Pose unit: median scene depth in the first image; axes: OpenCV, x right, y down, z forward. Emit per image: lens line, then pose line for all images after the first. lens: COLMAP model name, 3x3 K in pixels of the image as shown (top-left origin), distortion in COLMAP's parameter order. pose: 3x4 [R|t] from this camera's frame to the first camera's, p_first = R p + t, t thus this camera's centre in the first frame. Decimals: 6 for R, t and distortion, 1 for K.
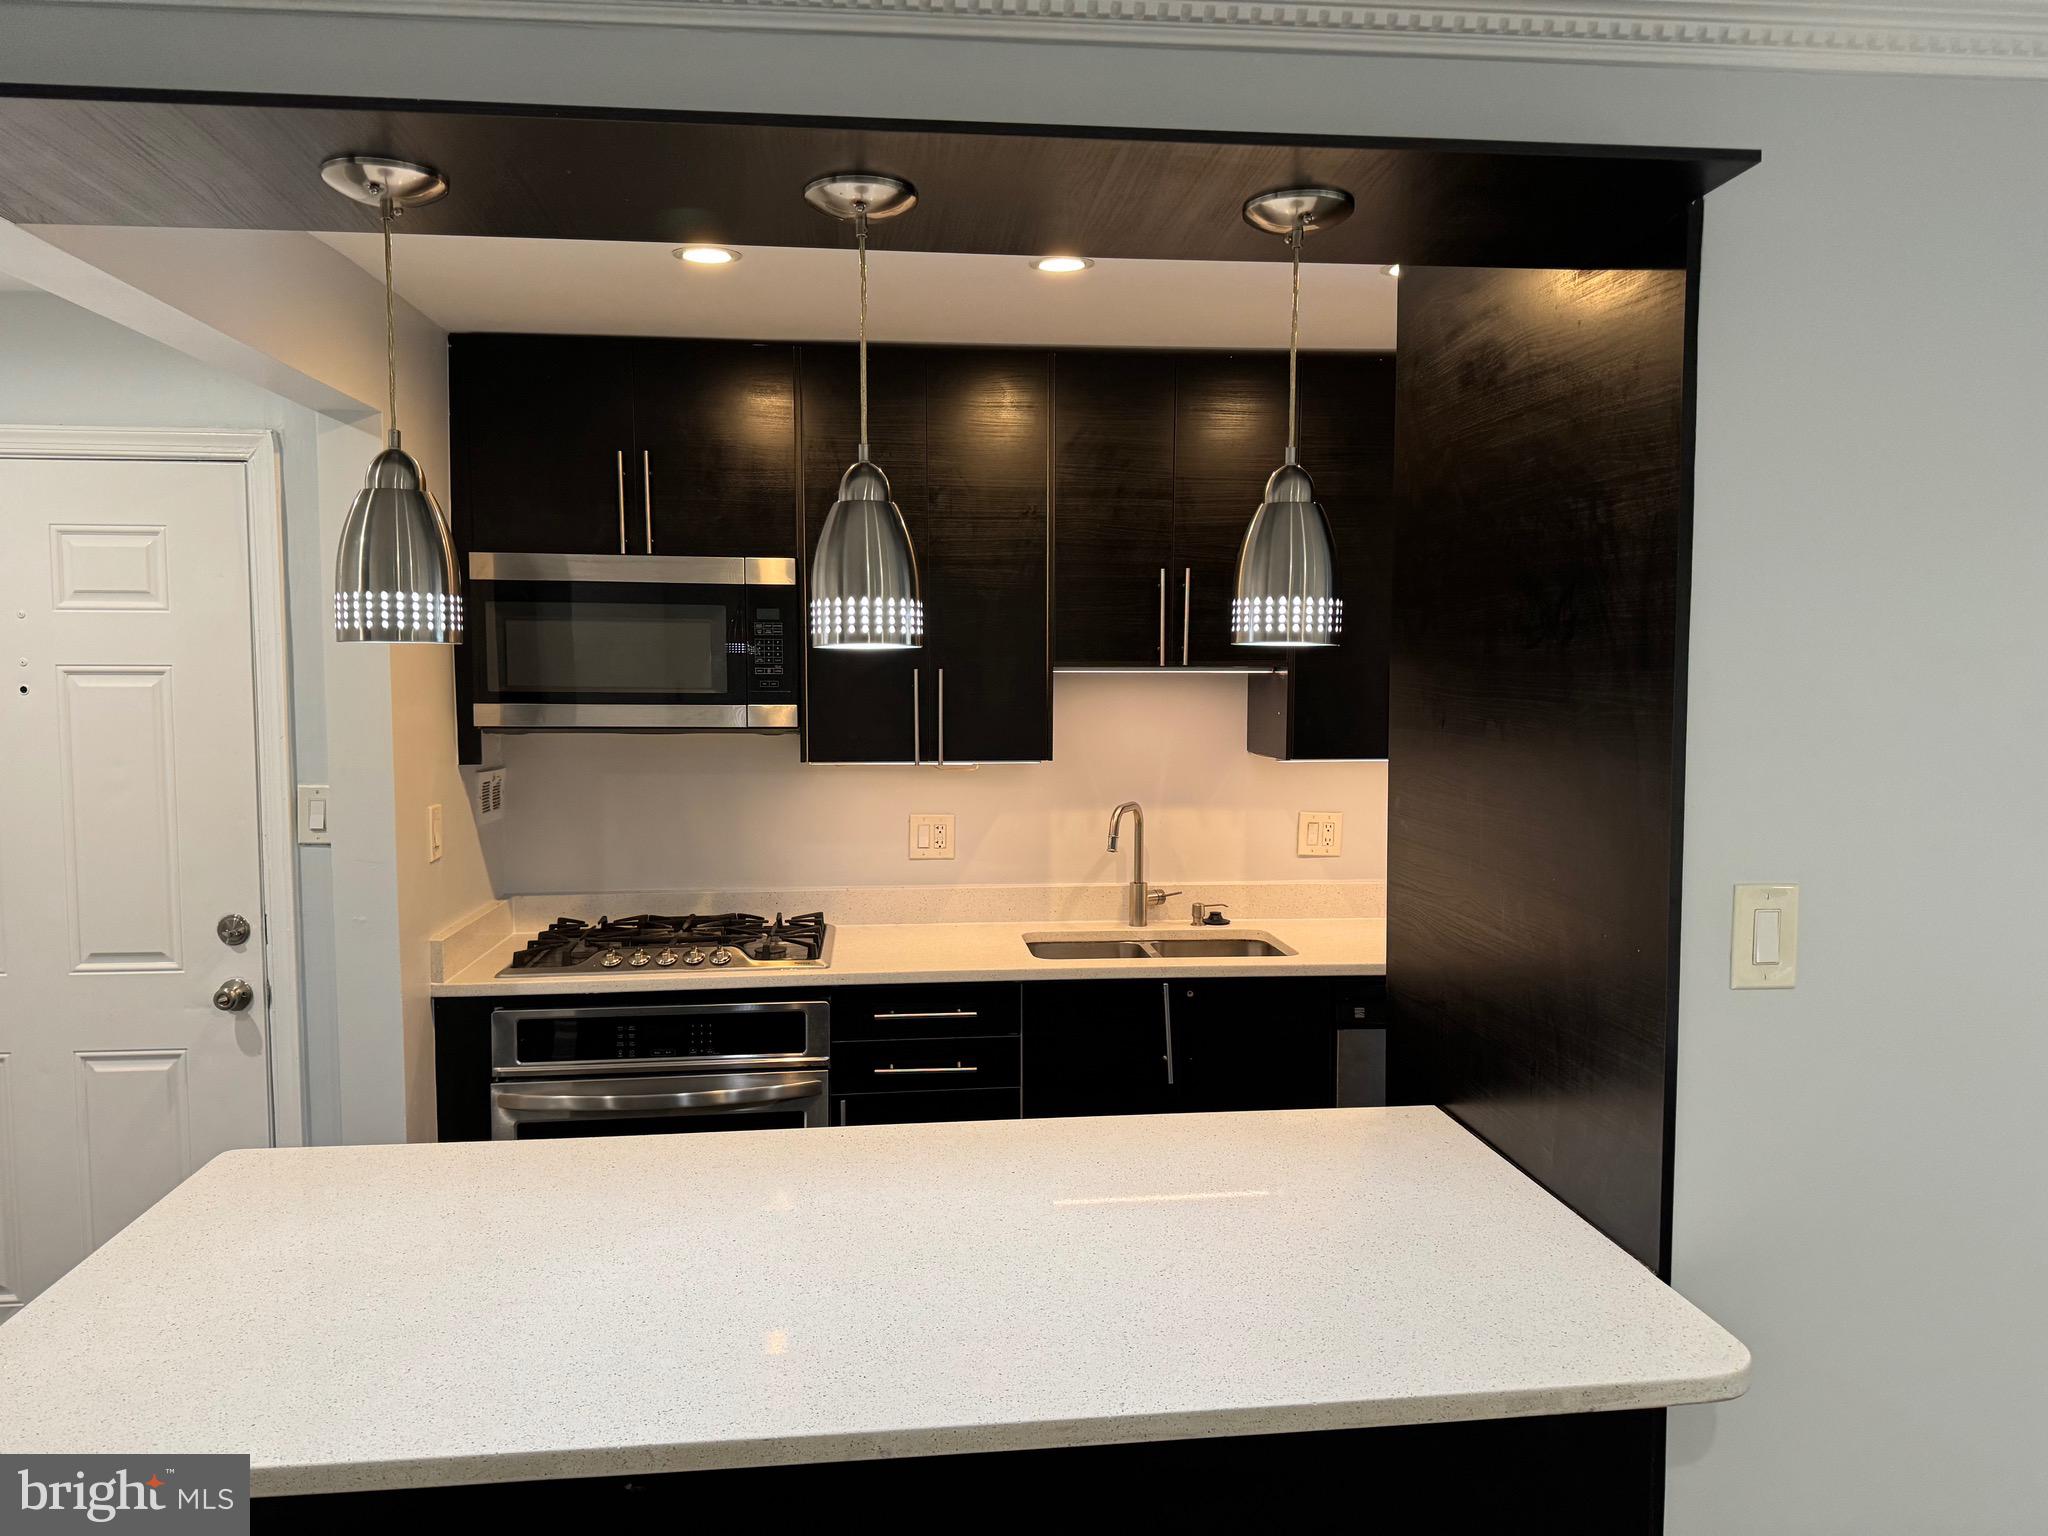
lens RADIAL K [[1450.7, 0, 1031.0], [0, 1450.7, 770.6], [0, 0, 1]] dist [0.176274, -0.253092]
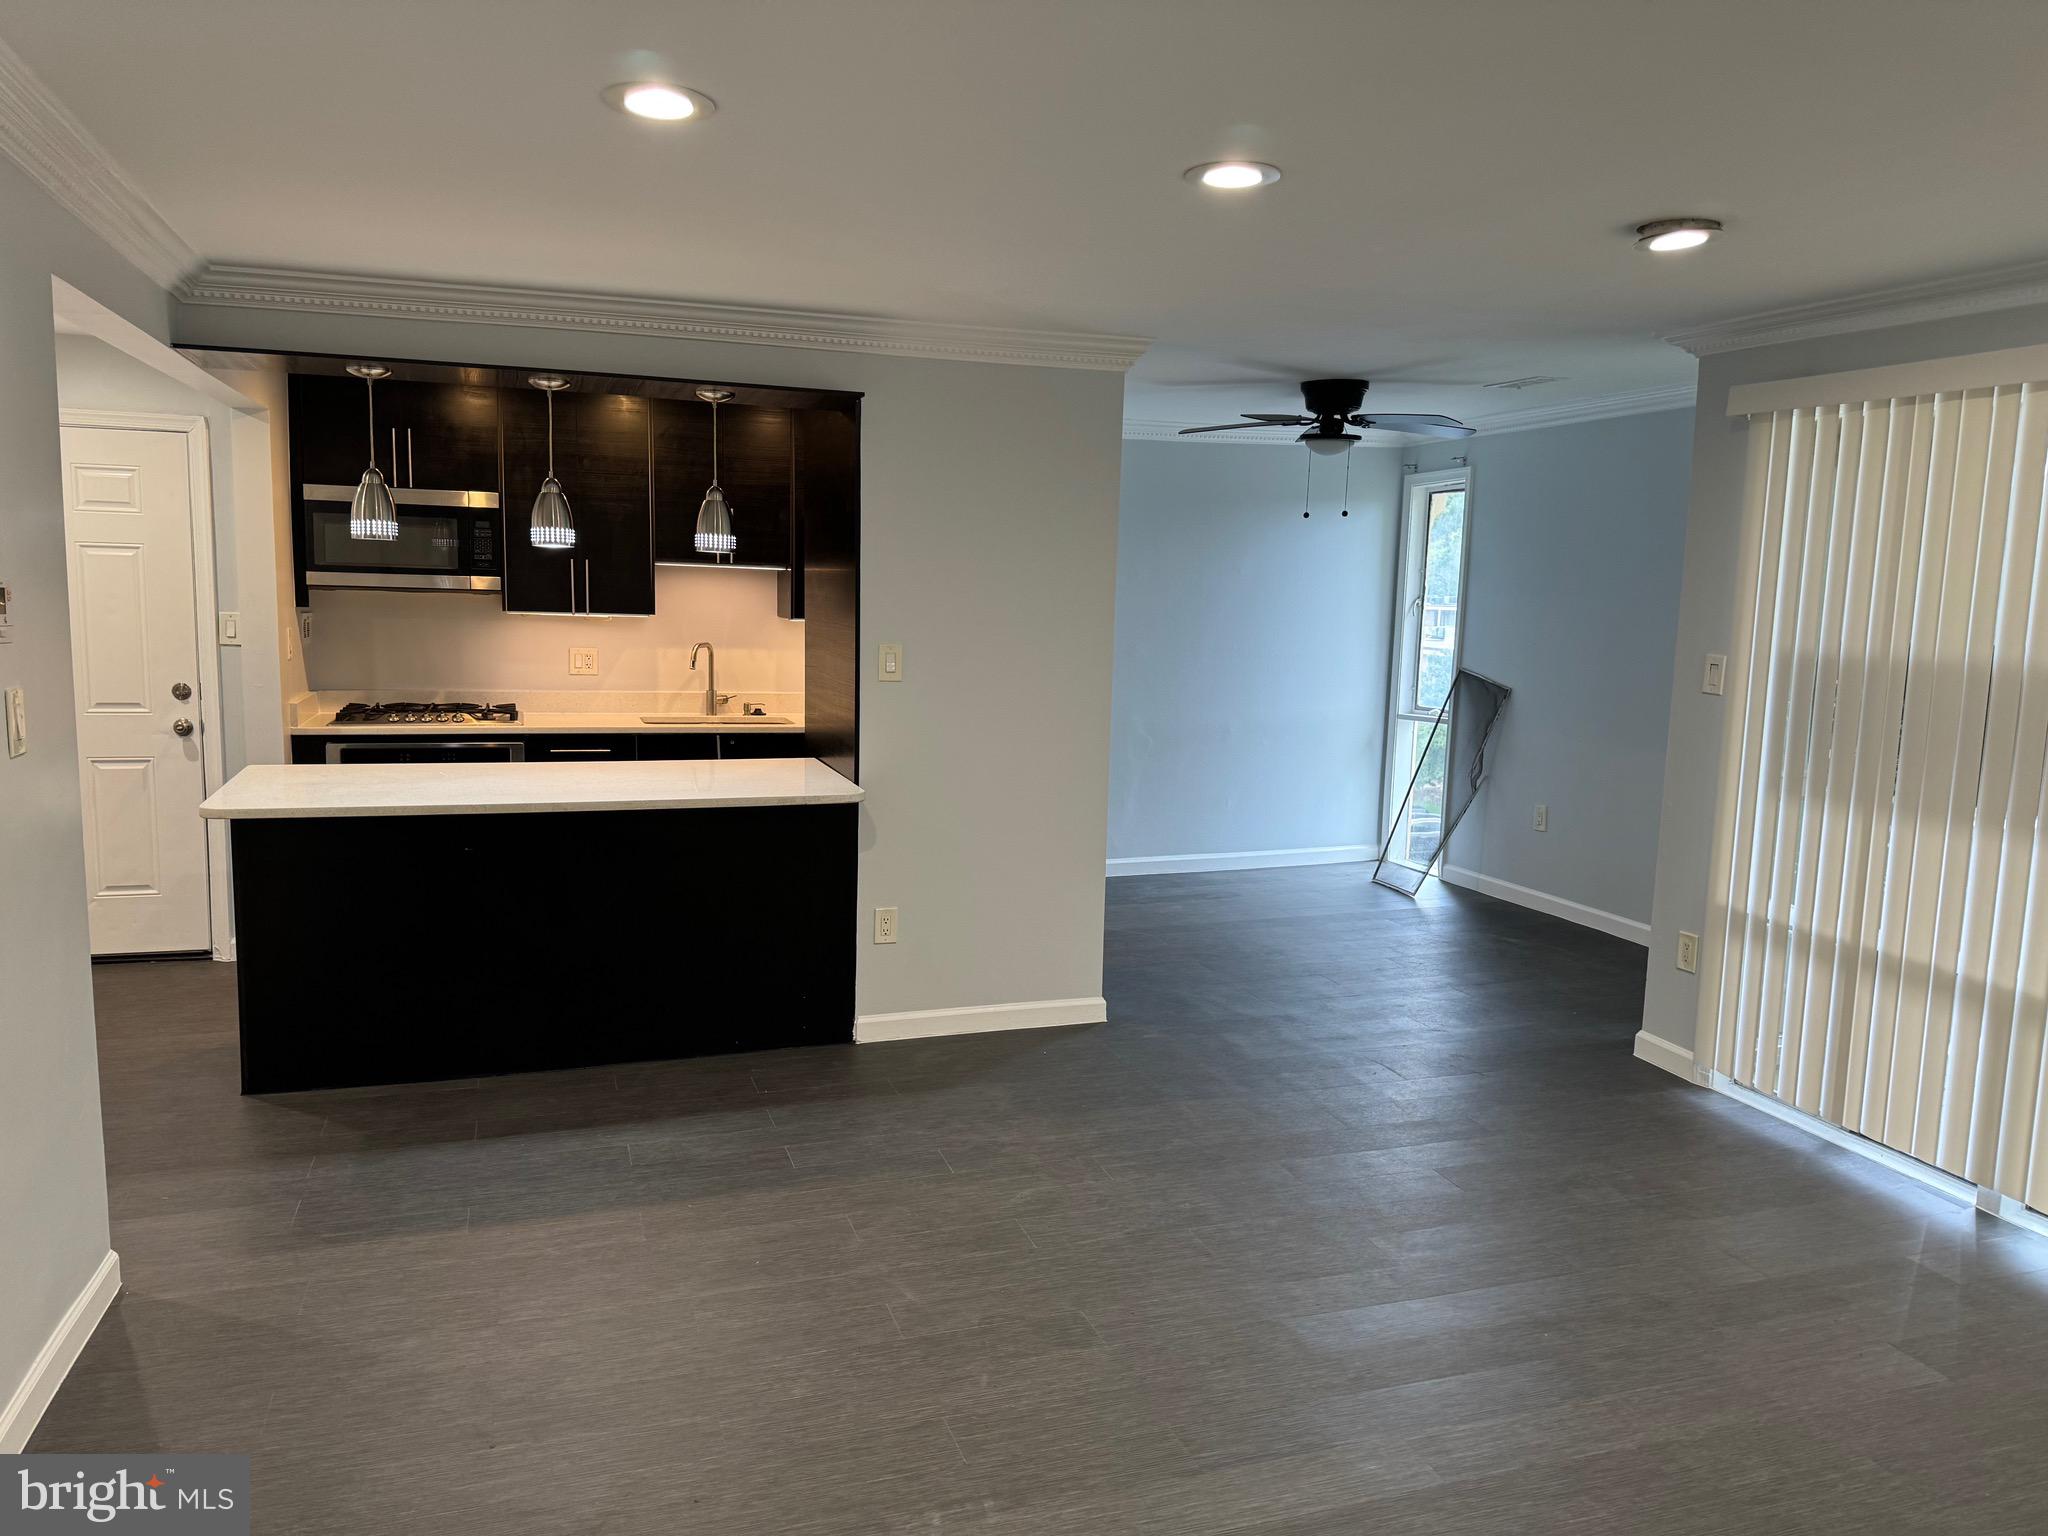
lens RADIAL K [[1458.4, 0, 1027.6], [0, 1458.4, 781.6], [0, 0, 1]] dist [0.115048, -0.169044]
pose [[0.975922, -0.003558, 0.218091, 0.068316], [-0.011529, 0.997628, 0.067866, 0.071009], [-0.217815, -0.068746, 0.973566, -0.872741]]
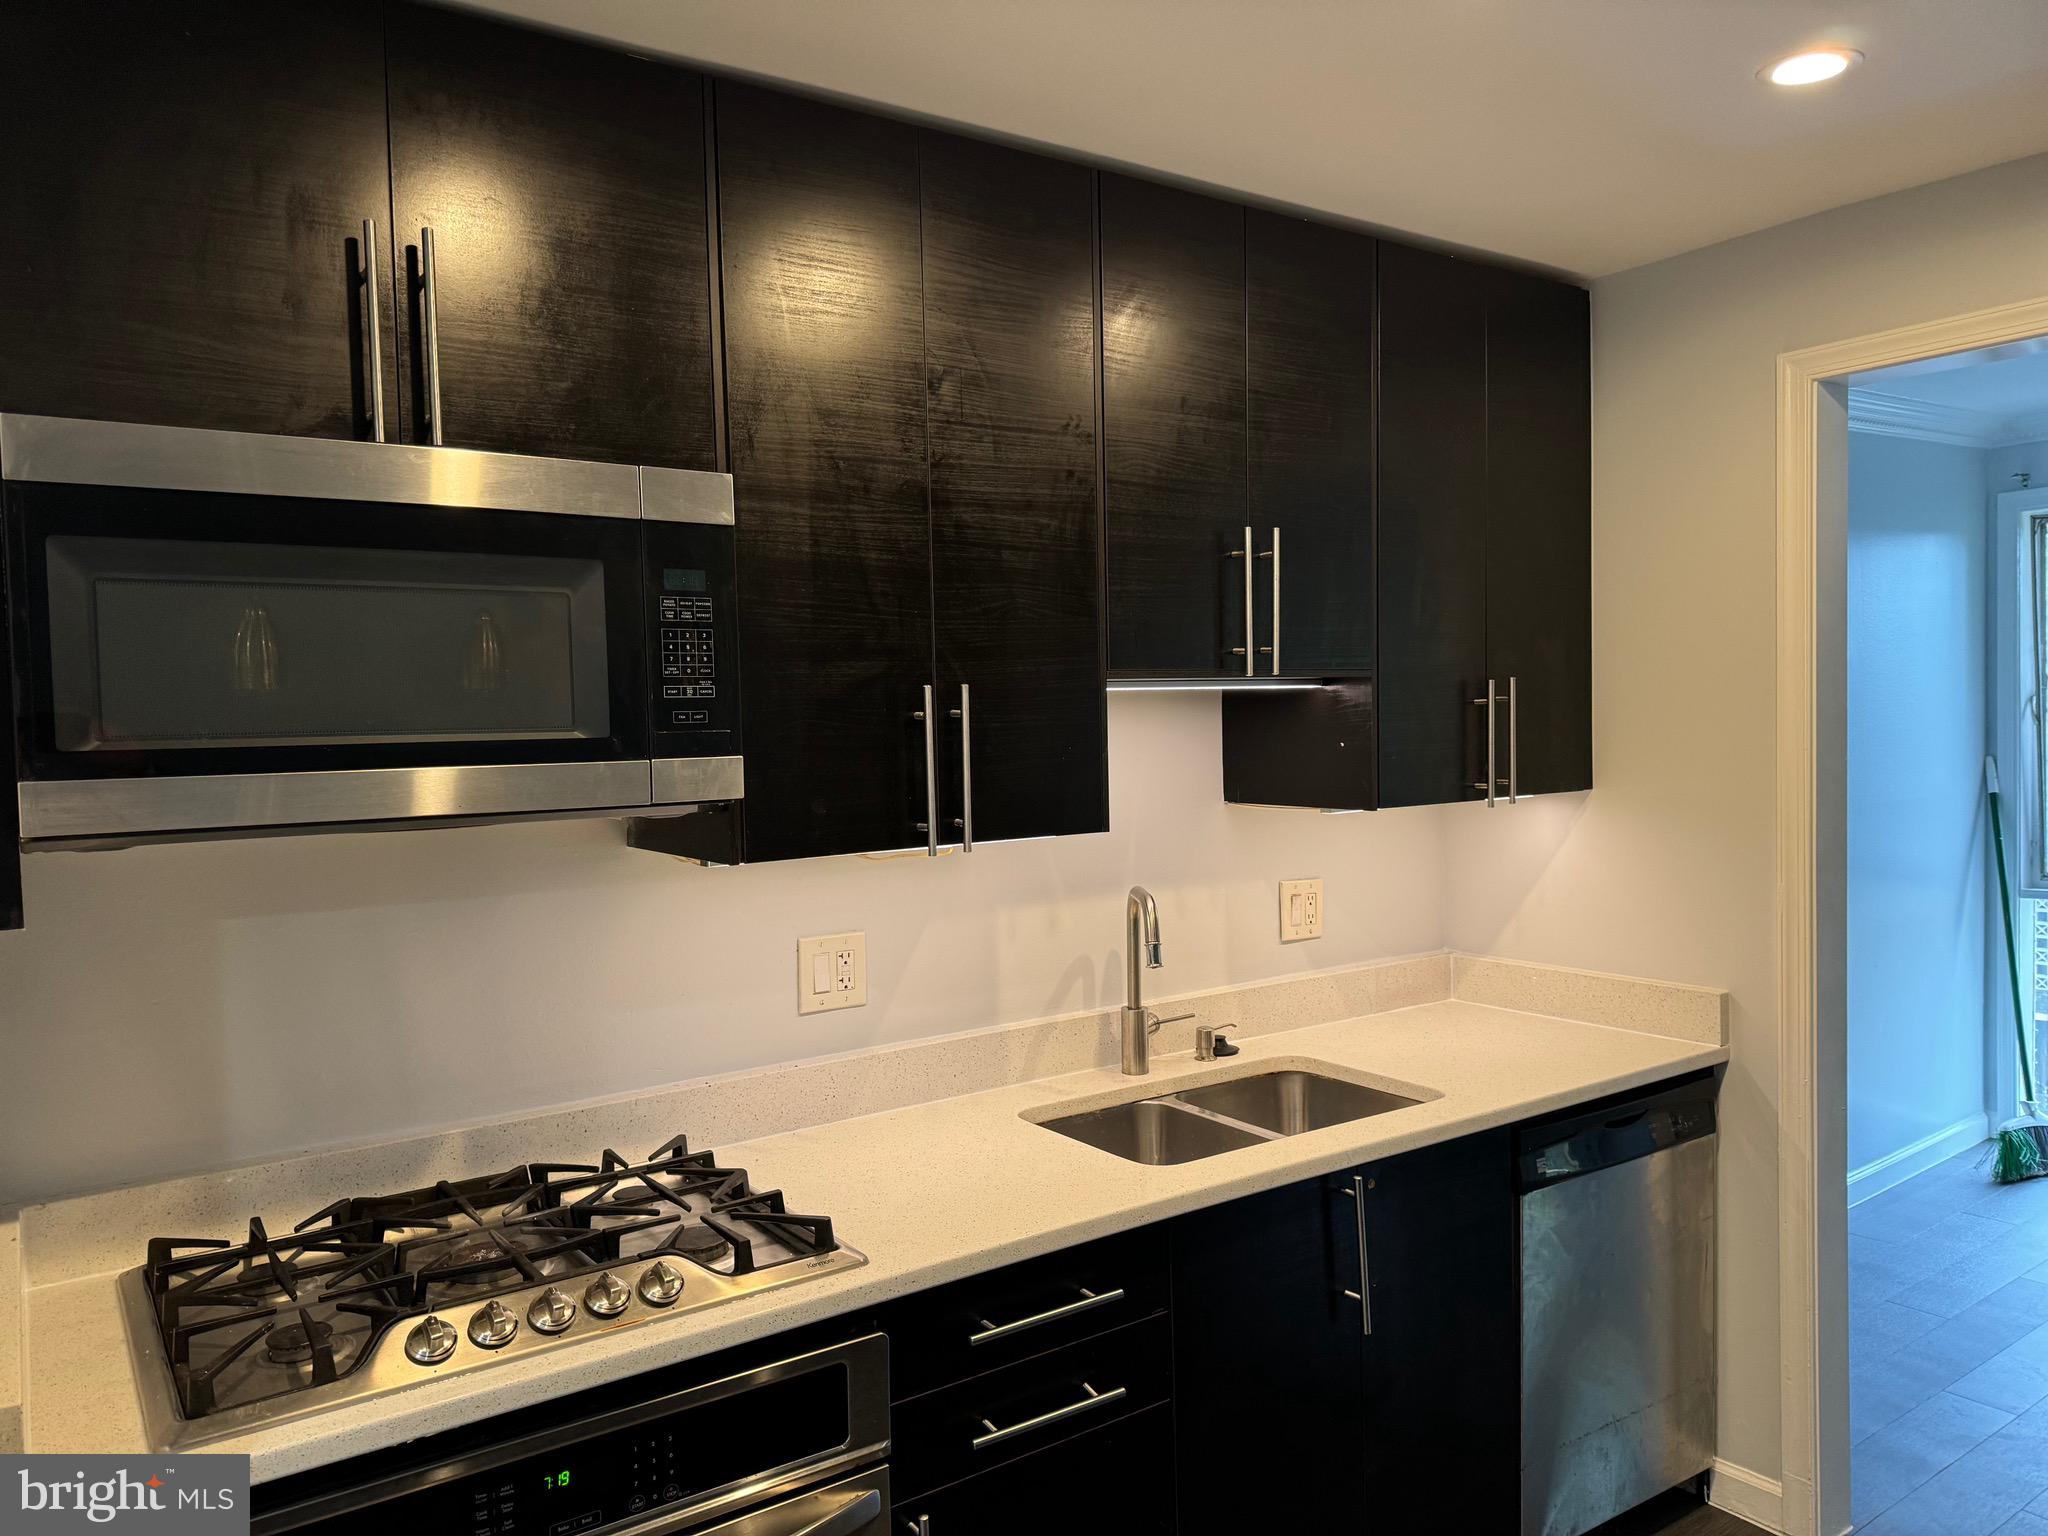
lens RADIAL K [[1450.7, 0, 1031.0], [0, 1450.7, 770.6], [0, 0, 1]] dist [0.176274, -0.253092]
pose [[0.876845, -0.042477, 0.478893, -0.319545], [0.061333, 0.997834, -0.023794, -0.020368], [-0.476845, 0.050235, 0.877551, 0.487664]]
